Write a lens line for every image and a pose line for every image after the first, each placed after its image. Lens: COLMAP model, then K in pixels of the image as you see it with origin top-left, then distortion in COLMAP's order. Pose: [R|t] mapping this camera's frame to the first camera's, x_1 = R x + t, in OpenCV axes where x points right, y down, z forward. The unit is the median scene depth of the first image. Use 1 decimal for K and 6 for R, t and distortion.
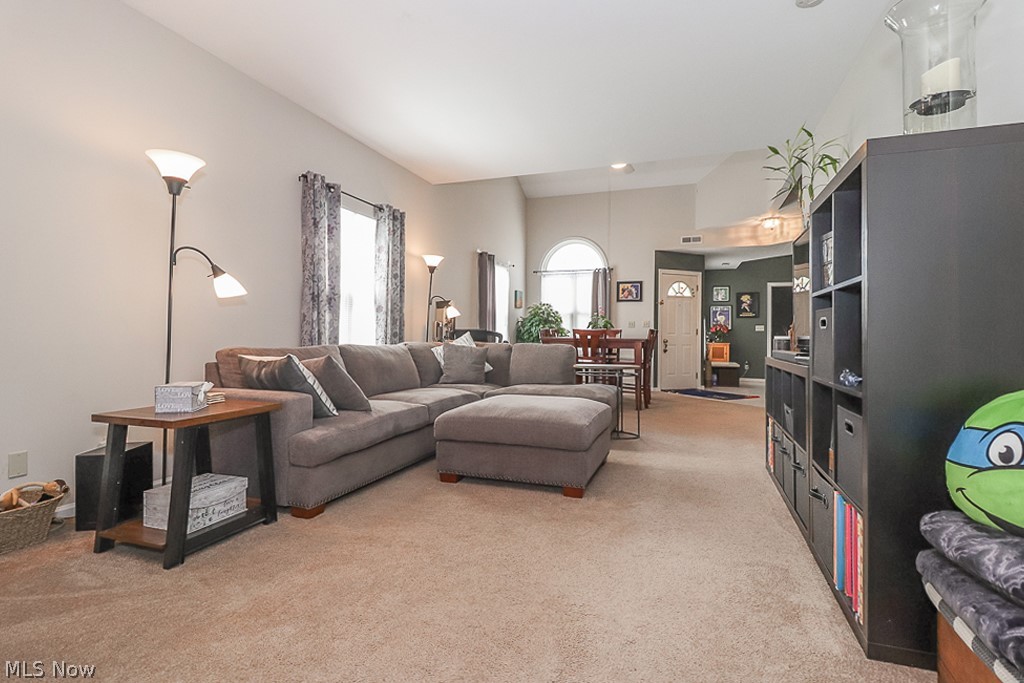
lens RADIAL K [[504.7, 0, 512.3], [0, 504.7, 338.2], [0, 0, 1]] dist [-0.000958, -0.000144]
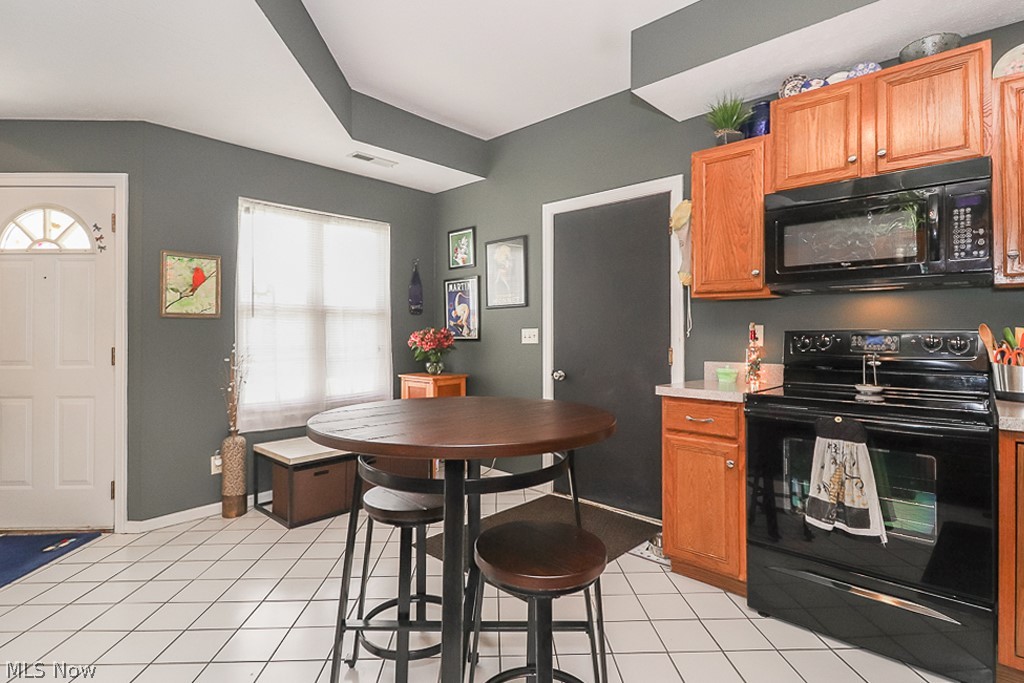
lens RADIAL K [[504.7, 0, 512.1], [0, 504.7, 337.6], [0, 0, 1]] dist [-0.000958, -0.000144]
pose [[0.917266, -0.001649, -0.398272, 0.677883], [0.003501, 0.999986, 0.003924, -0.021915], [0.398260, -0.004994, 0.917259, 0.729734]]
